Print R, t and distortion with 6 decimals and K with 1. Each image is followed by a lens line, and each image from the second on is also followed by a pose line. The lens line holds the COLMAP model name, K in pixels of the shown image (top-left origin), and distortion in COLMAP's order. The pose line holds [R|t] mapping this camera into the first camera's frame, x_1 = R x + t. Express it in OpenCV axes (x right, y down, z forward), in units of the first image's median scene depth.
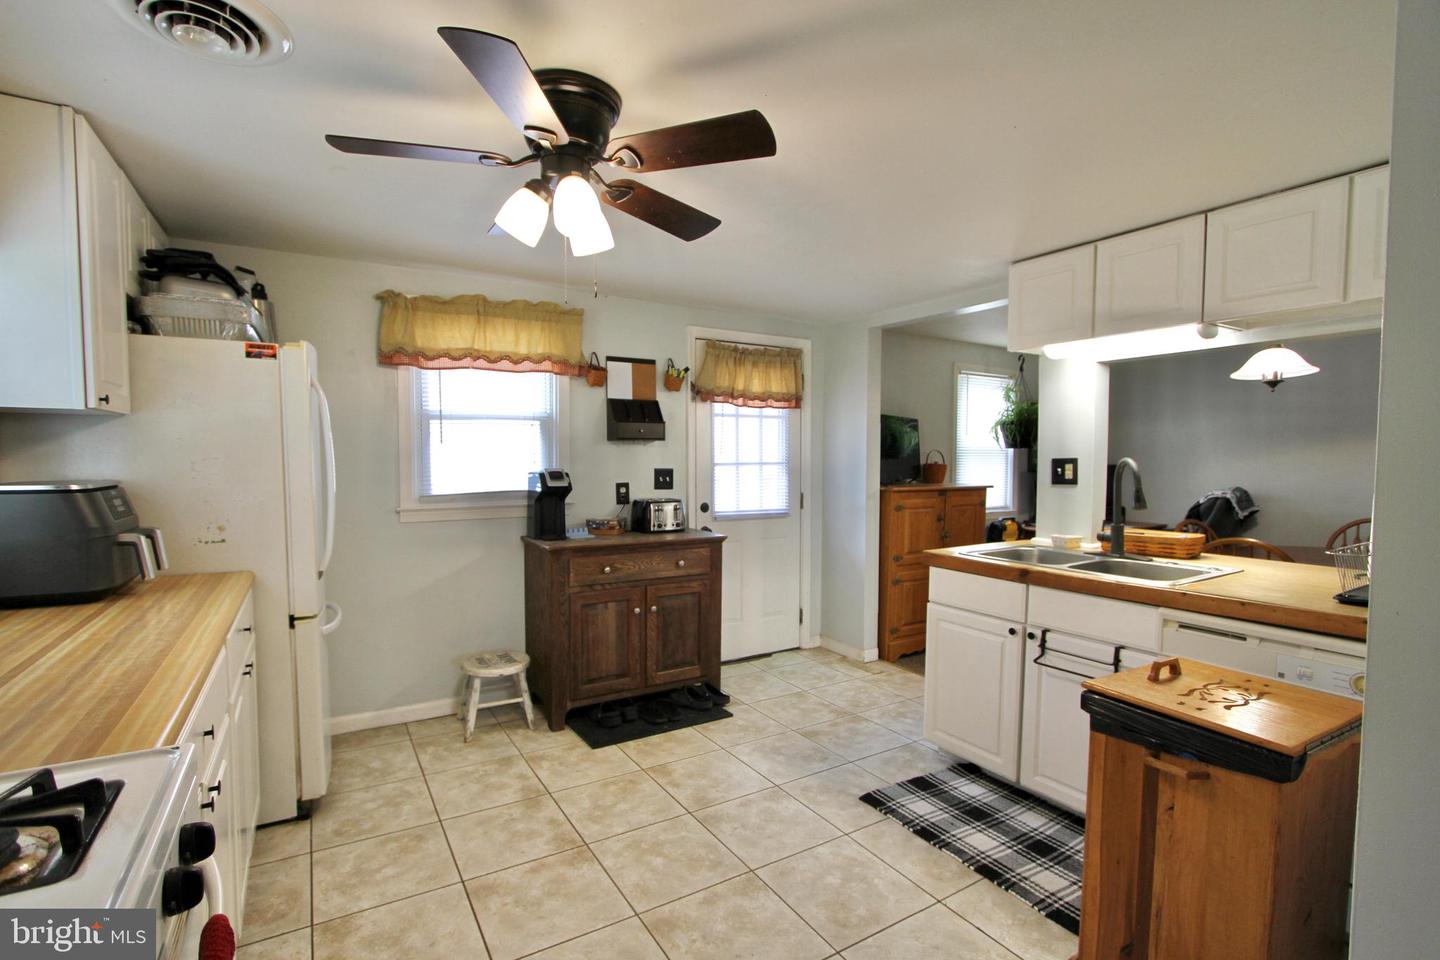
lens RADIAL K [[663.0, 0, 709.0], [0, 663.0, 495.0], [0, 0, 1]] dist [-0.015957, 0.001037]
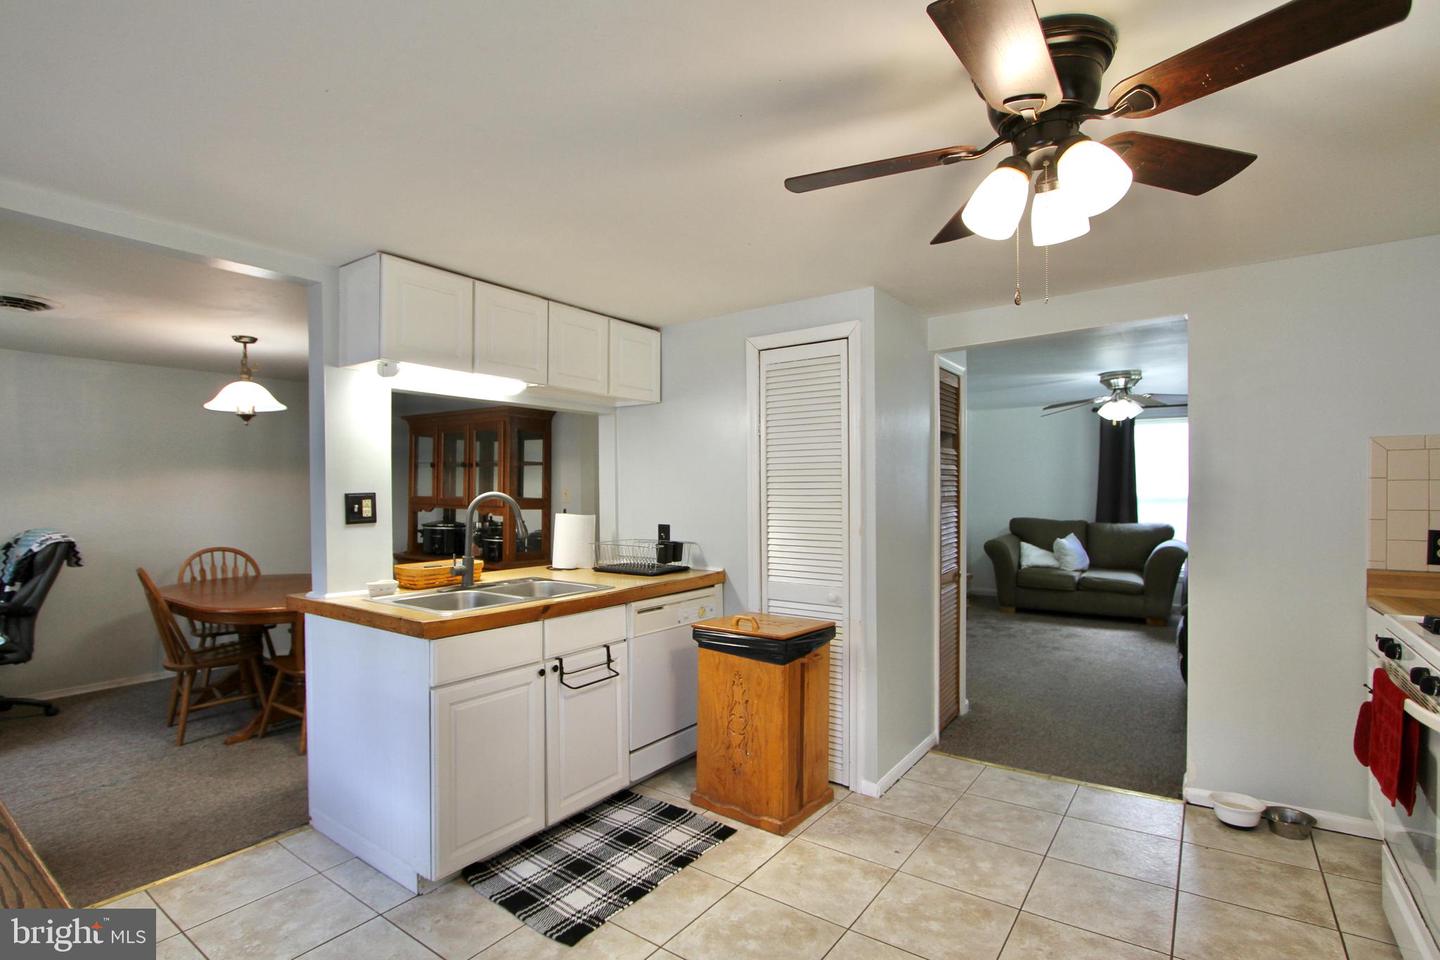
lens RADIAL K [[697.0, 0, 720.0], [0, 697.0, 480.0], [0, 0, 1]] dist [-0.015086, 0.000711]
pose [[-0.398660, 0.010705, 0.917036, -0.540662], [0.054708, 0.998429, 0.012128, -0.066813], [-0.915466, 0.055004, -0.398619, 1.074808]]
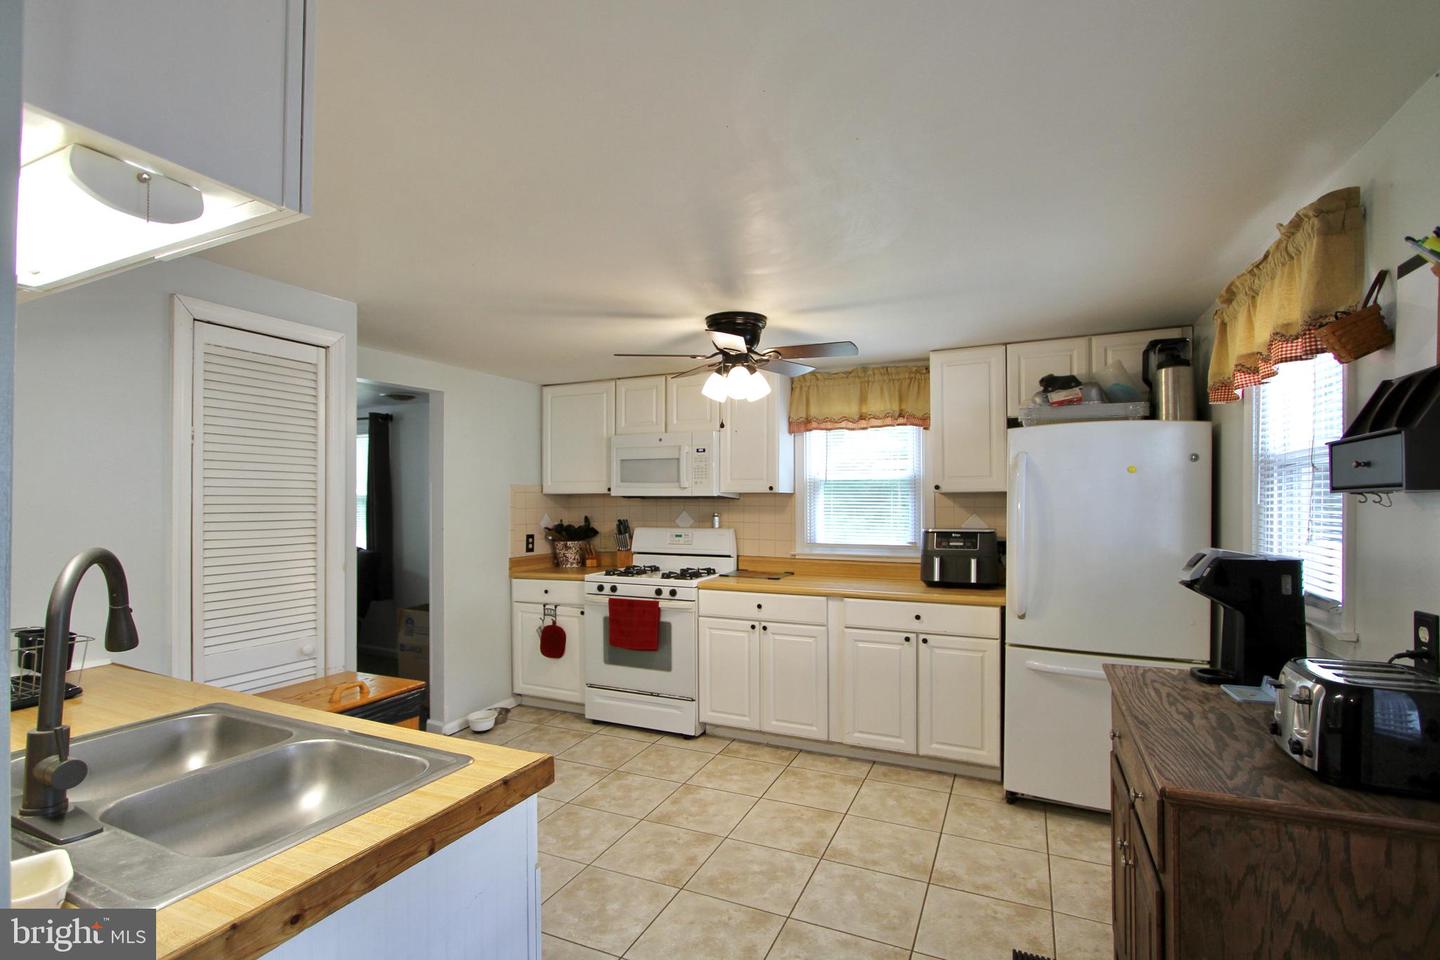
lens RADIAL K [[663.0, 0, 709.0], [0, 663.0, 495.0], [0, 0, 1]] dist [-0.015957, 0.001037]
pose [[-0.830723, -0.004732, -0.556666, 0.518602], [-0.030170, 0.998877, 0.036532, -0.116158], [0.555868, 0.047143, -0.829933, 1.523247]]
